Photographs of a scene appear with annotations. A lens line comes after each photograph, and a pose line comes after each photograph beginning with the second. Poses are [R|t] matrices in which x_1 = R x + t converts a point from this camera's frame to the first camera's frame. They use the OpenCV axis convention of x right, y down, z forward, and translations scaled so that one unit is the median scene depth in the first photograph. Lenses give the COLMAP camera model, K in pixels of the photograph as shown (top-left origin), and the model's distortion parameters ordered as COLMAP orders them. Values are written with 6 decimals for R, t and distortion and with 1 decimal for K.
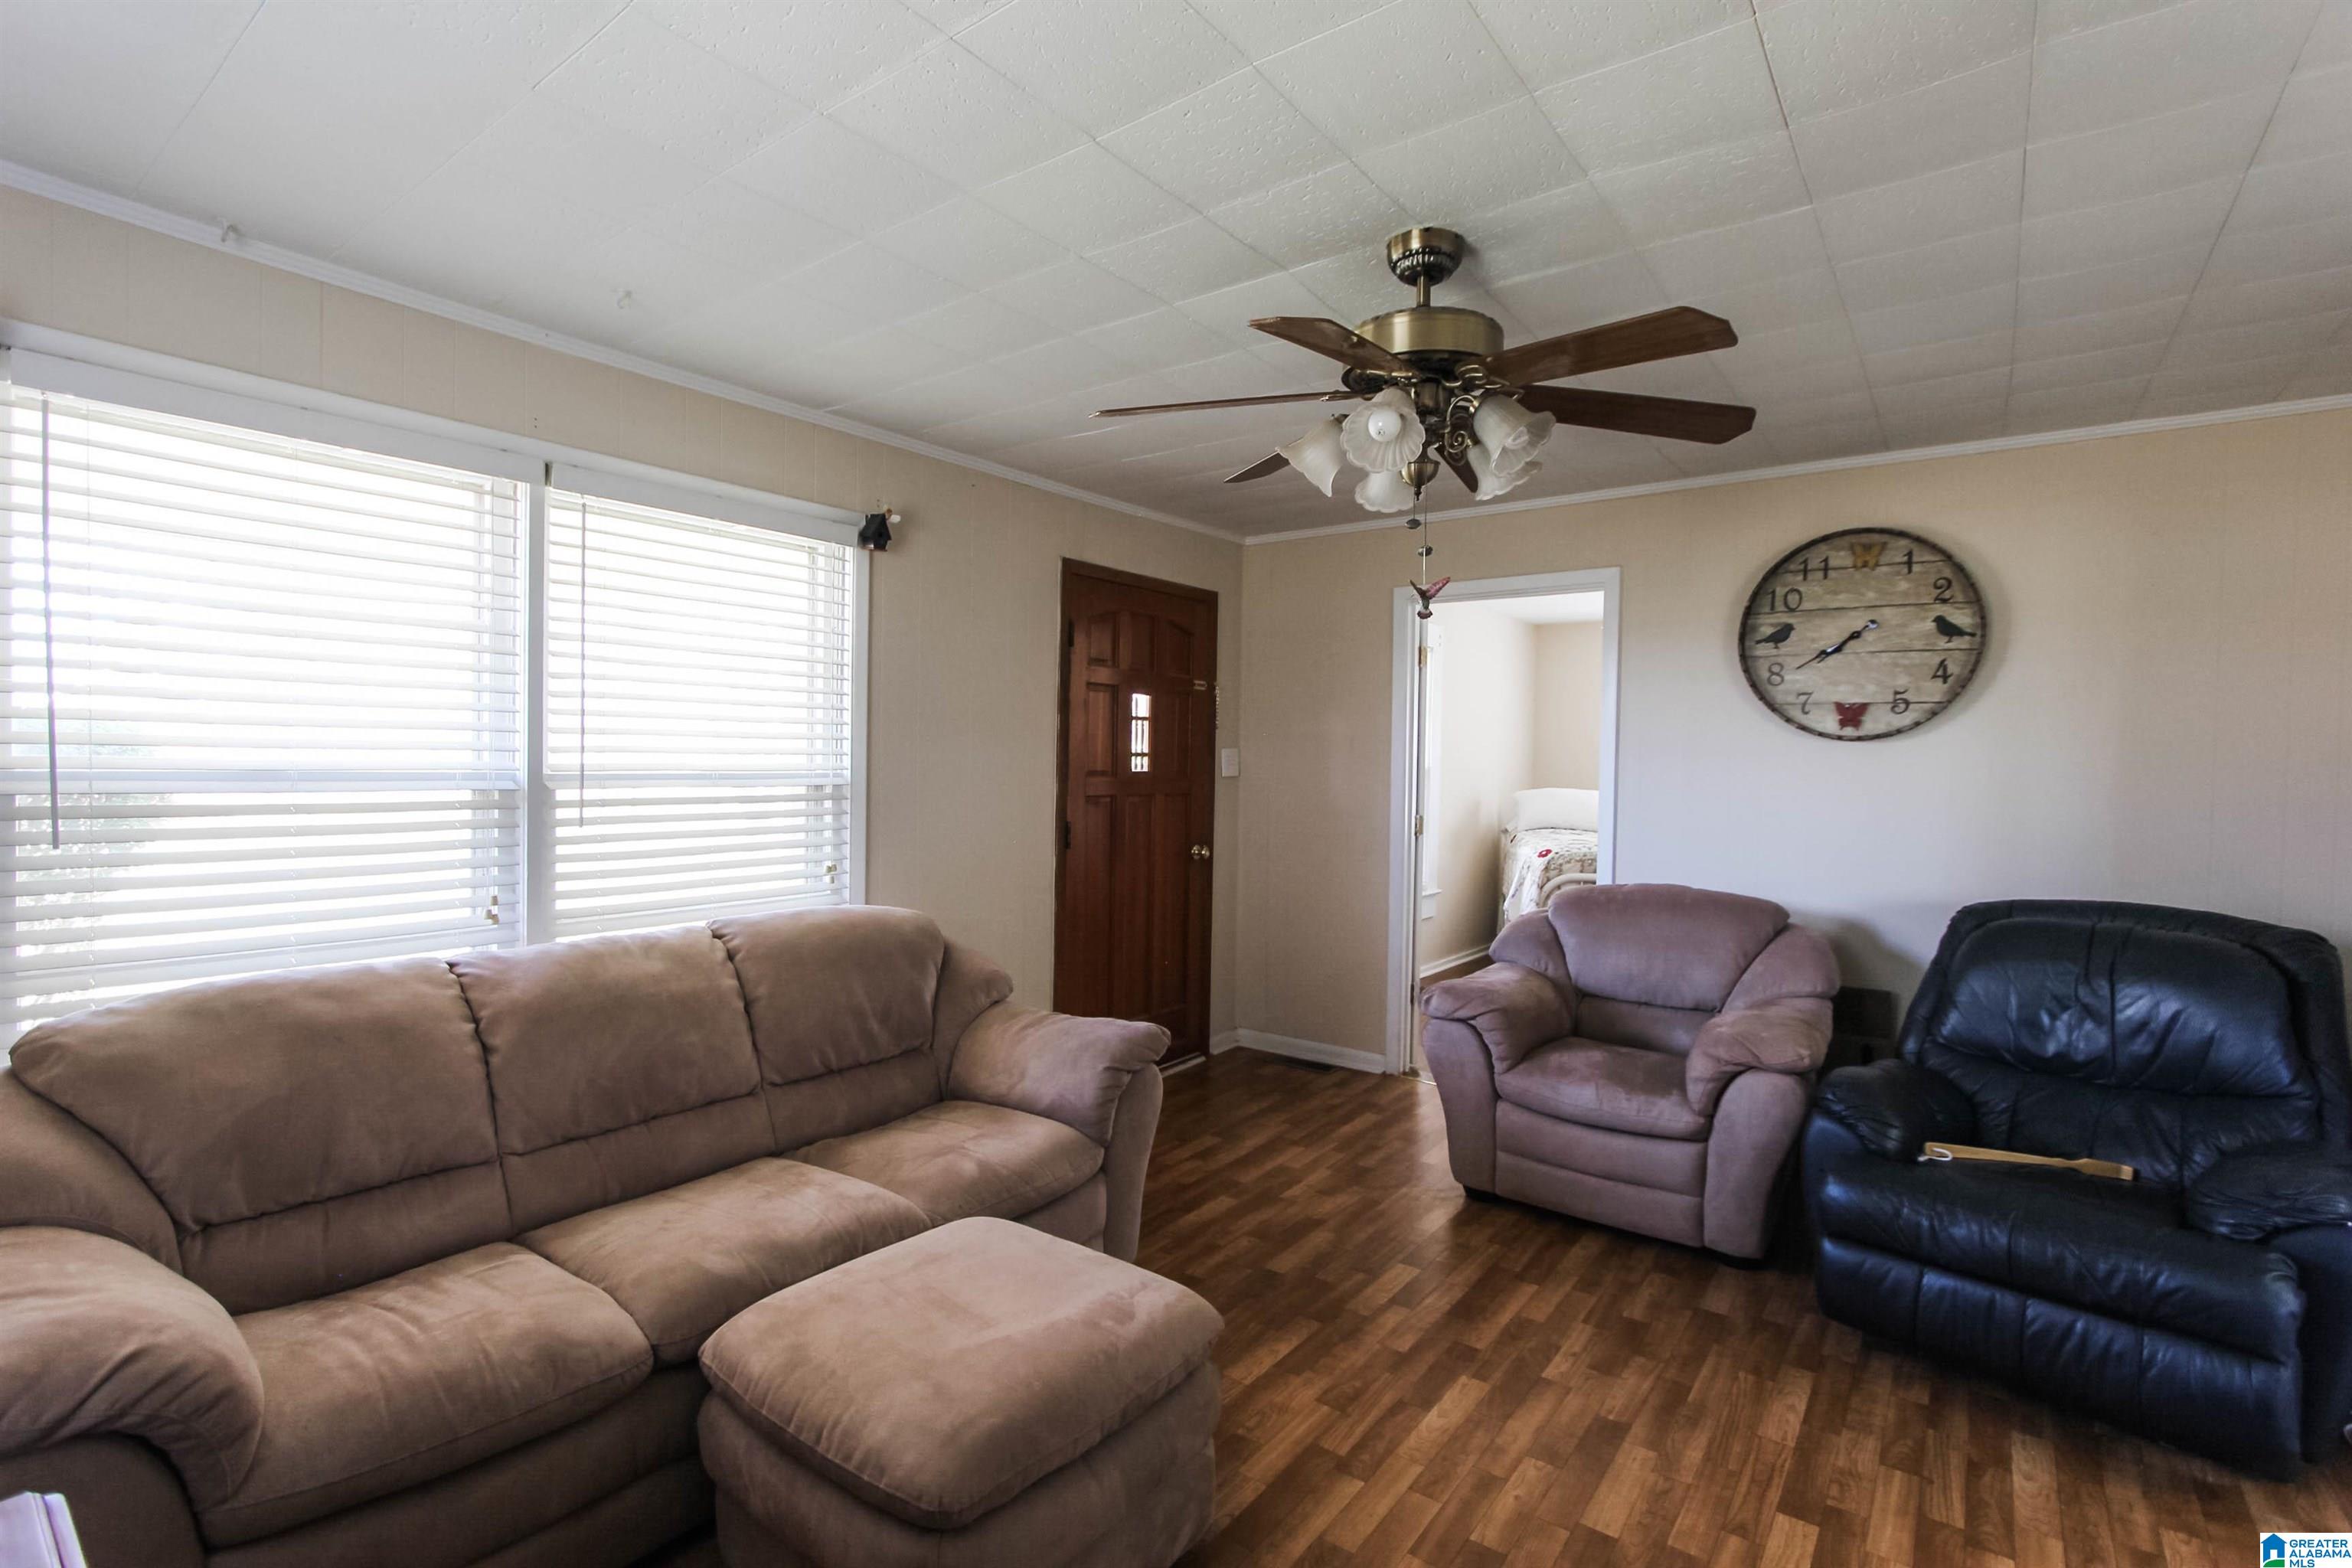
lens RADIAL K [[1085.9, 0, 1176.0], [0, 1085.9, 784.0], [0, 0, 1]] dist [-0.000576, 0.000010]
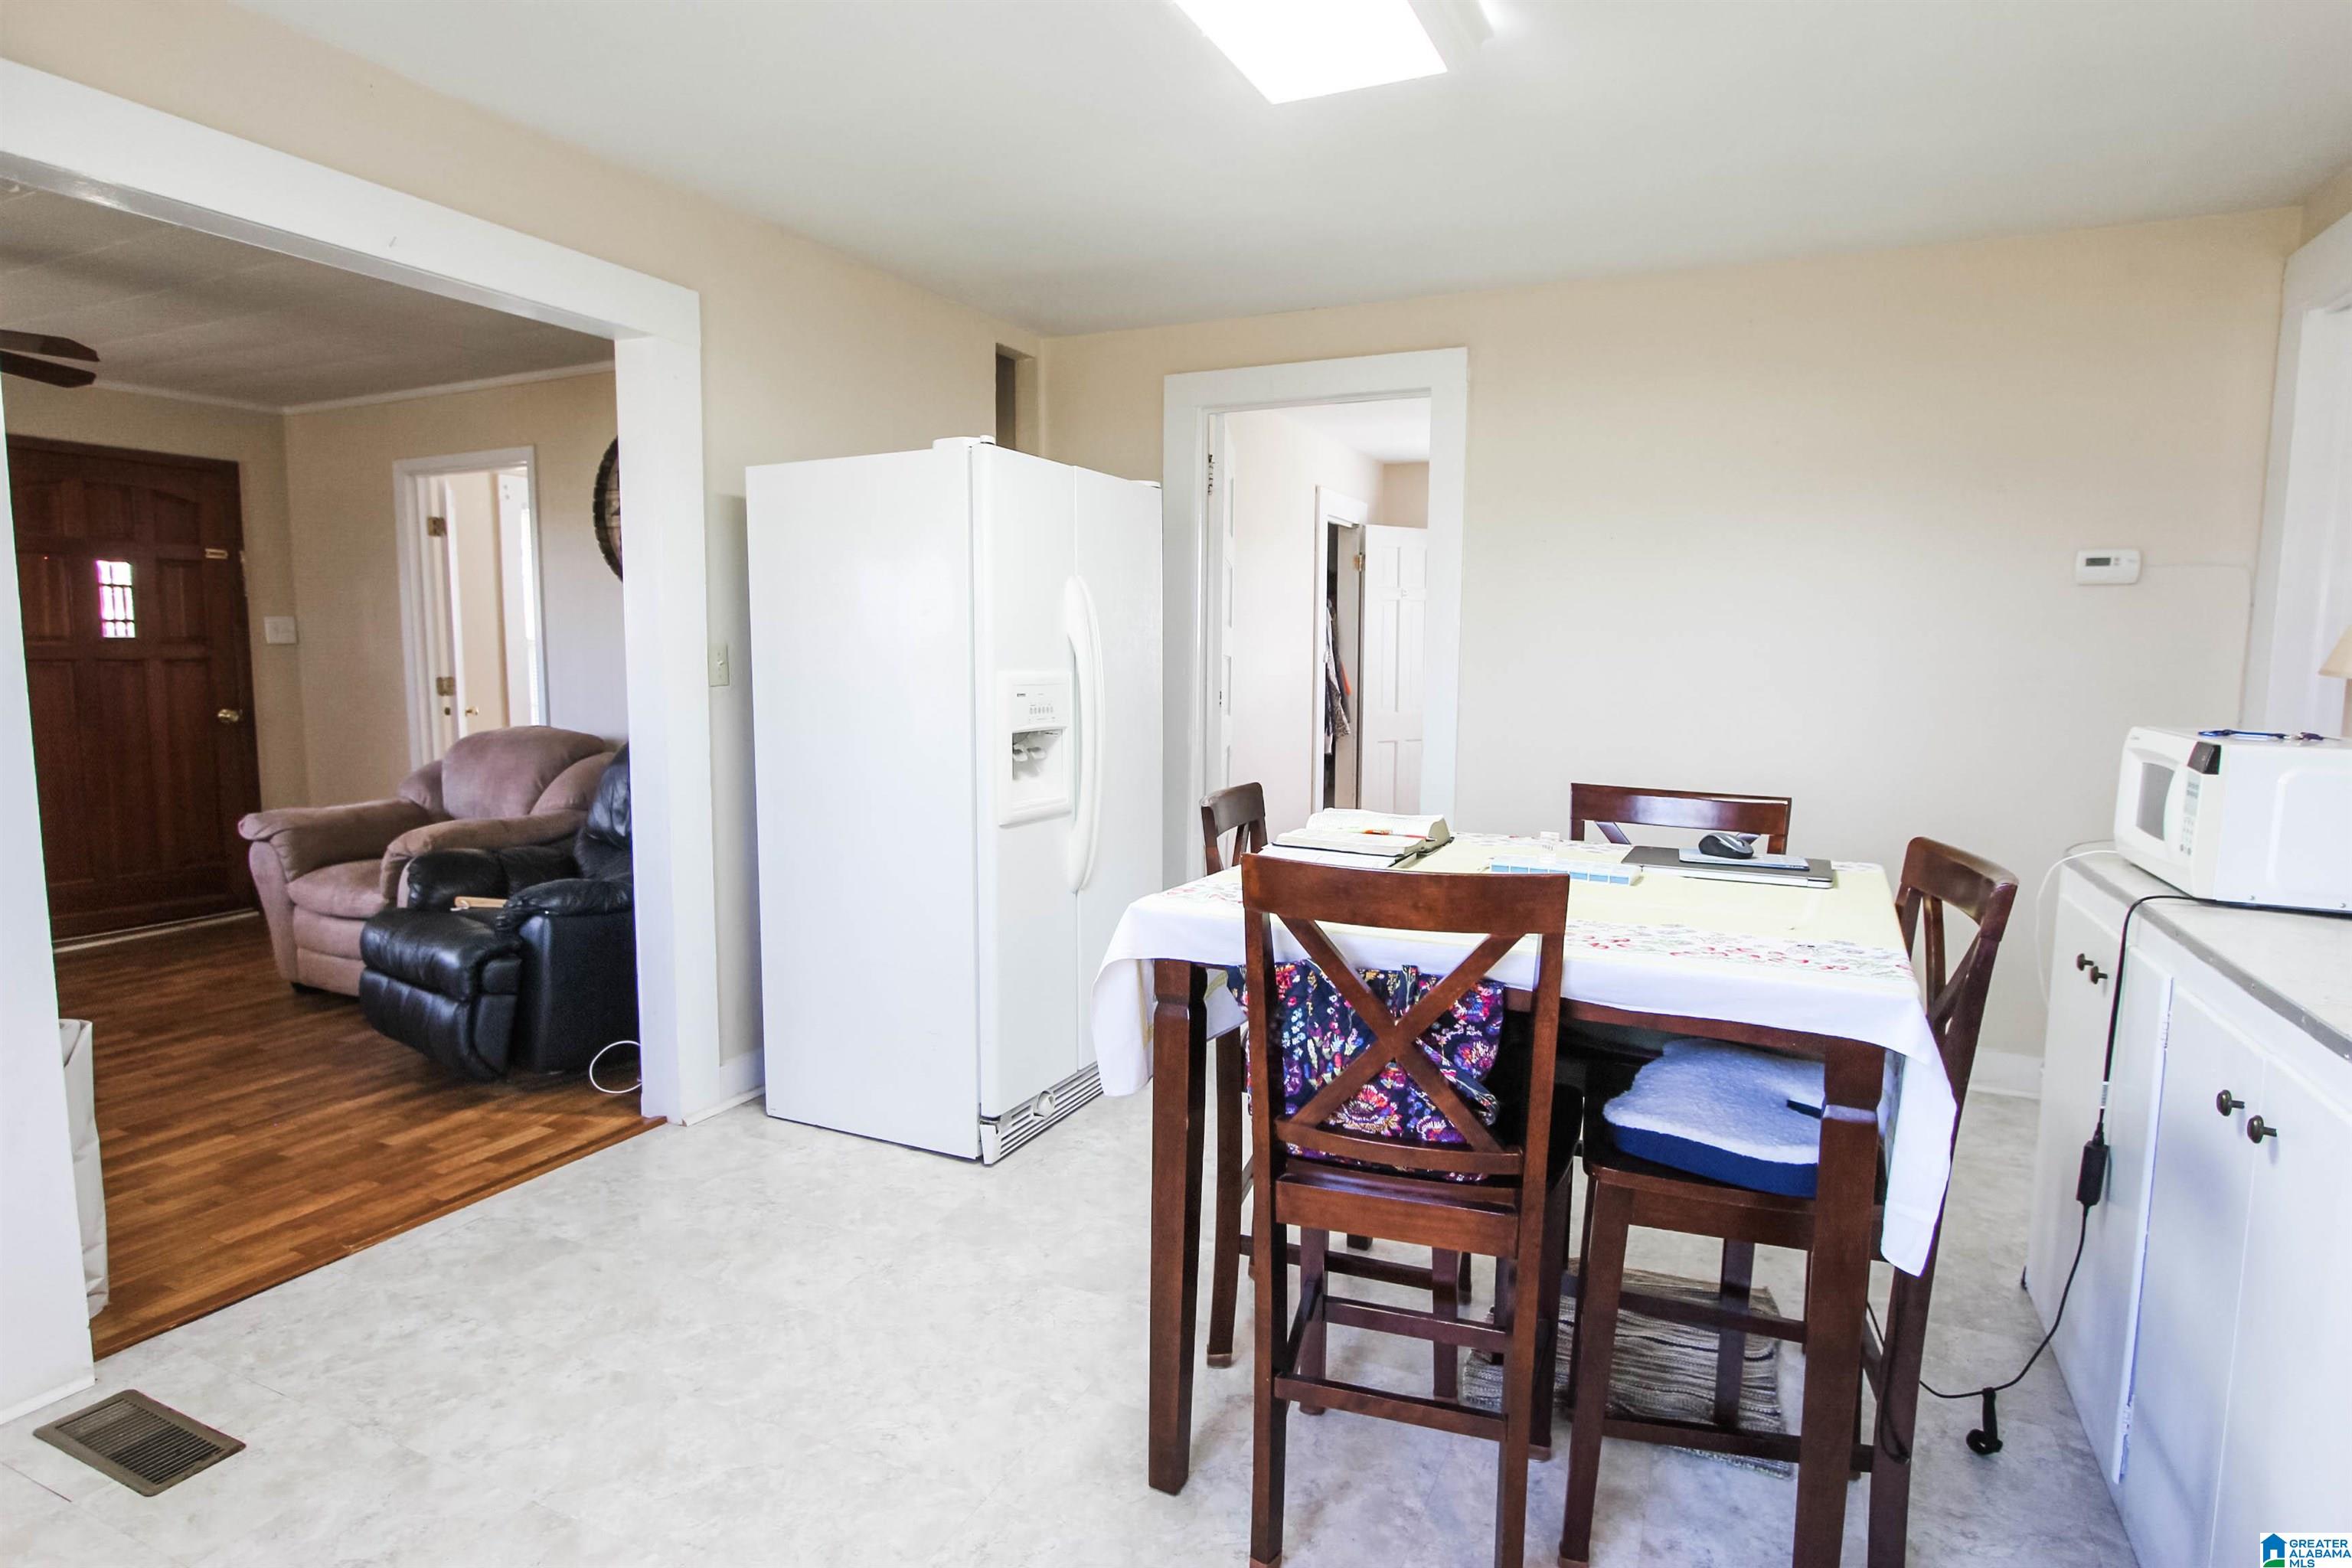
lens RADIAL K [[1262.5, 0, 1176.0], [0, 1262.5, 784.0], [0, 0, 1]] dist [-0.004535, -0.000040]
pose [[0.981631, -0.031800, 0.188120, 0.725361], [0.015751, 0.996153, 0.086203, 0.040418], [-0.190138, -0.081656, 0.978356, -0.384711]]
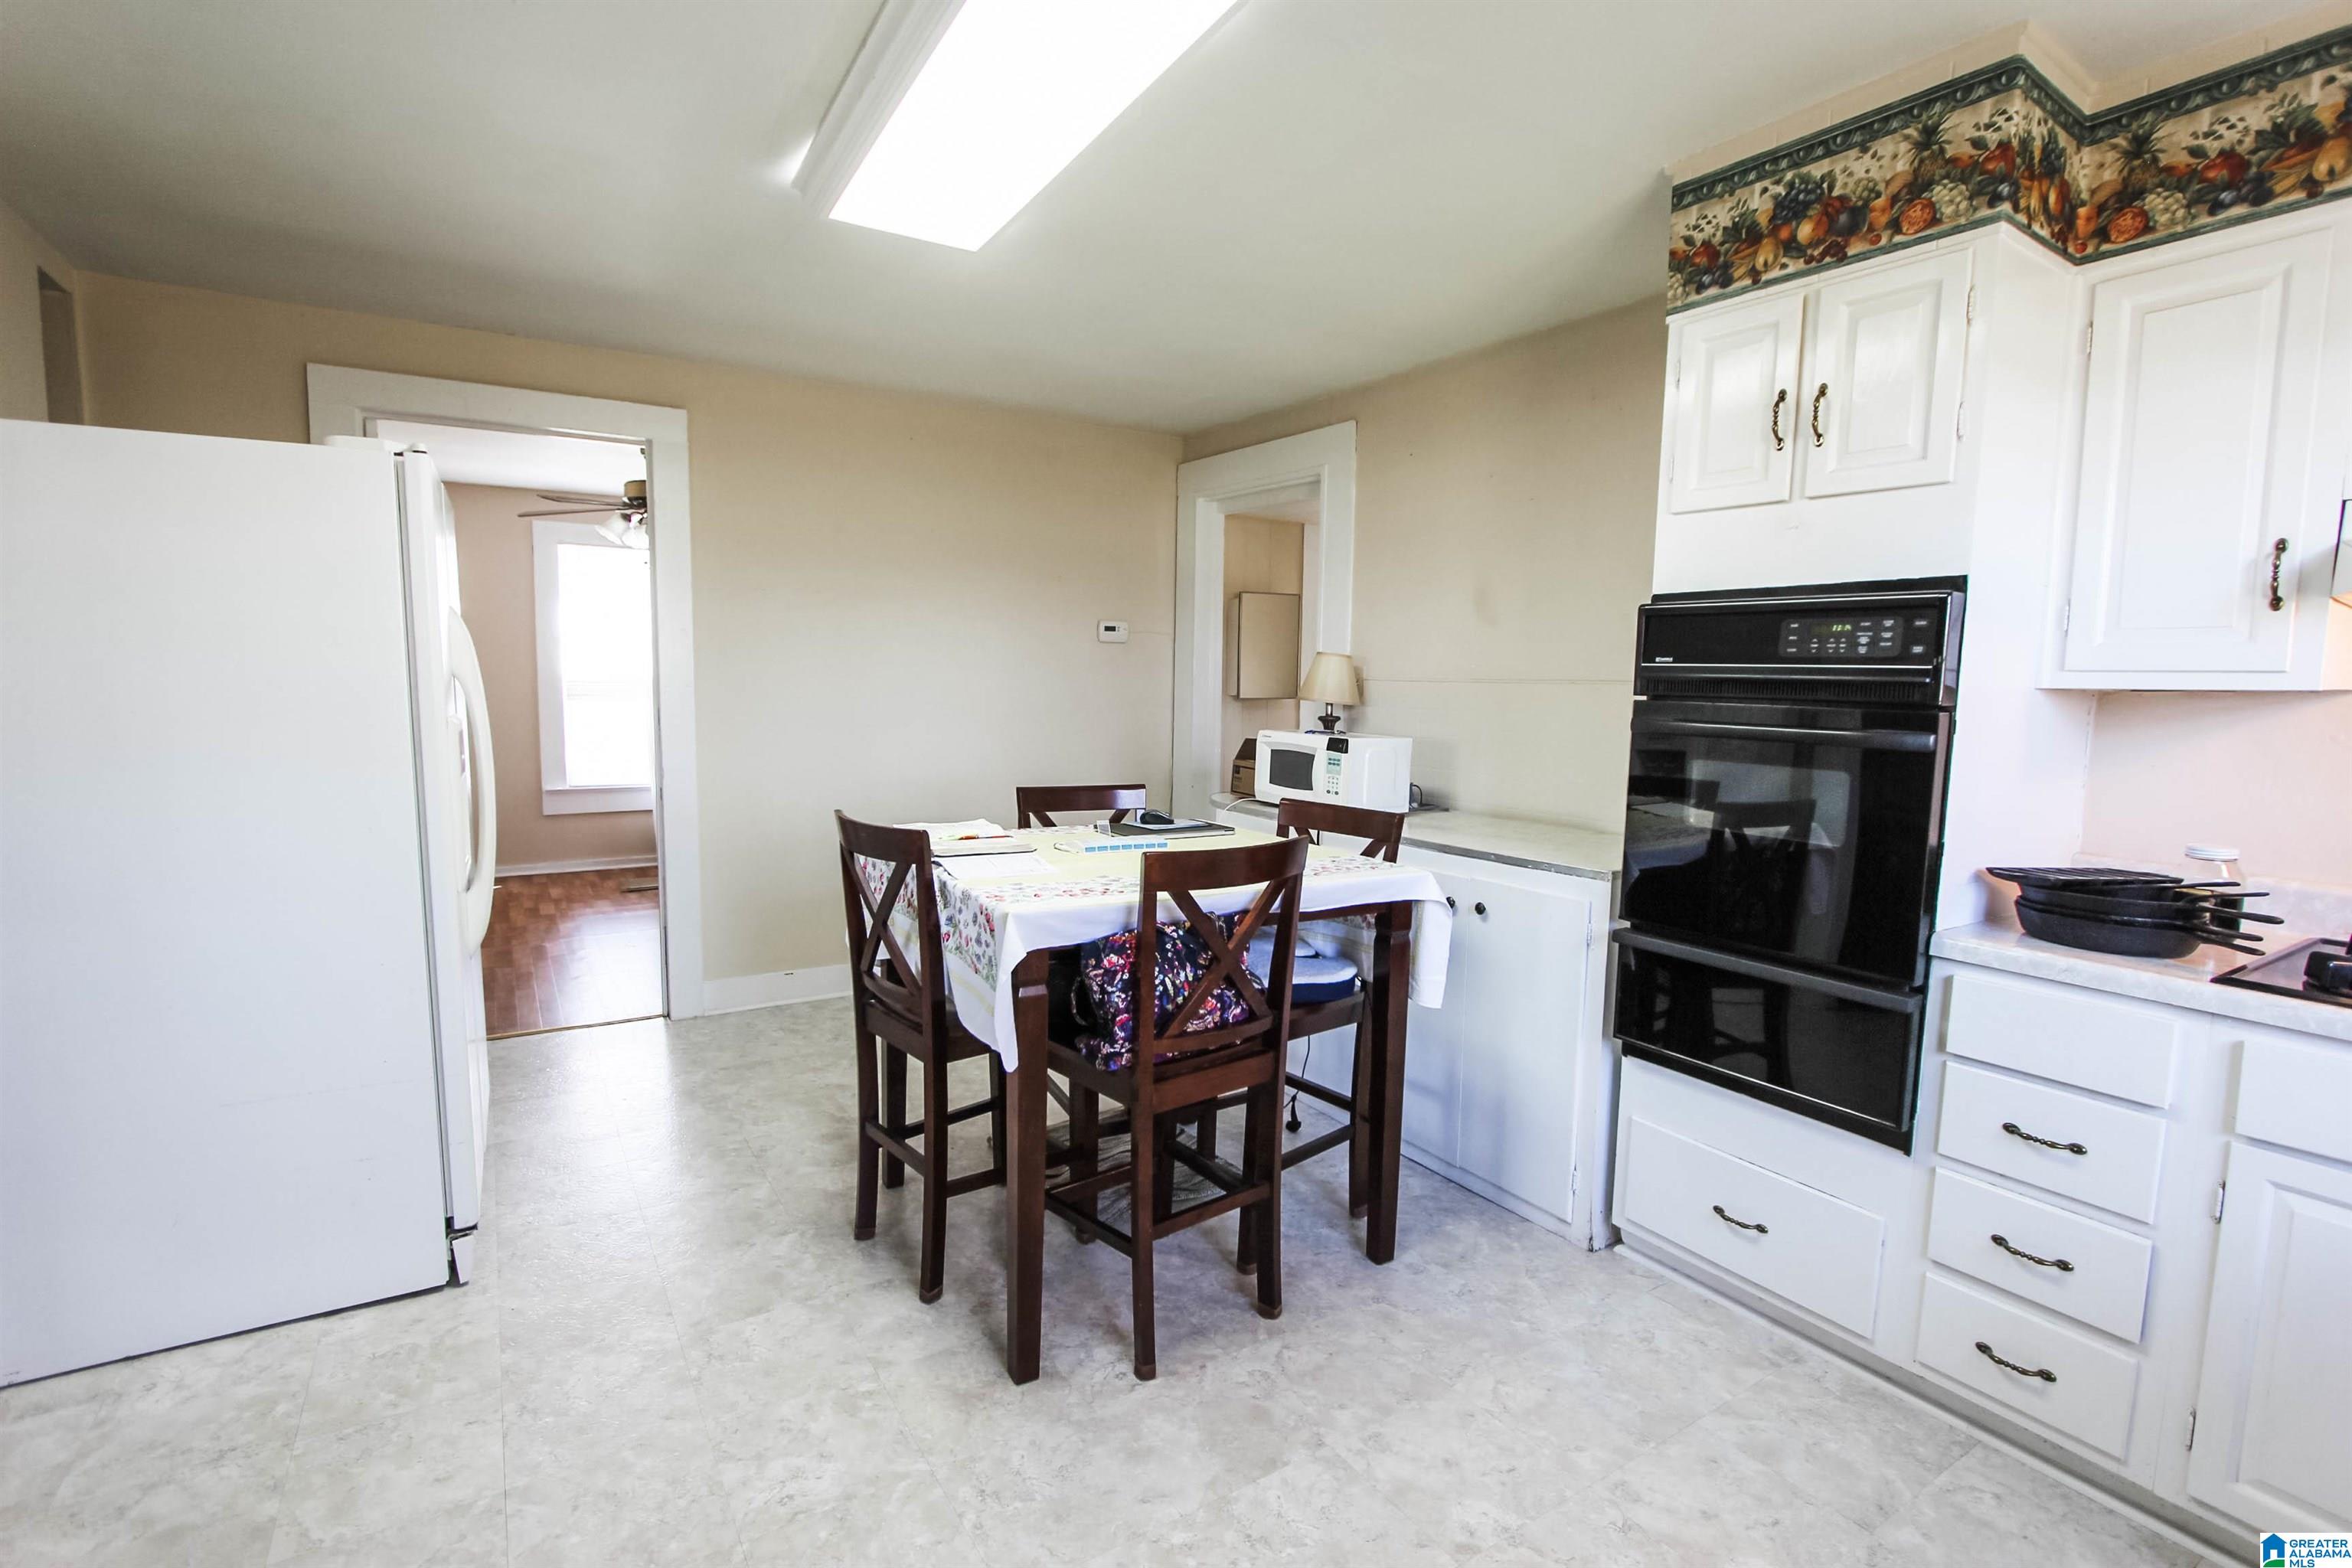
lens RADIAL K [[1085.9, 0, 1176.0], [0, 1085.9, 784.0], [0, 0, 1]] dist [-0.000576, 0.000010]
pose [[0.385033, -0.104498, 0.916968, 0.420209], [0.016587, 0.994192, 0.106334, 0.019511], [-0.922754, -0.025732, 0.384530, -0.206312]]
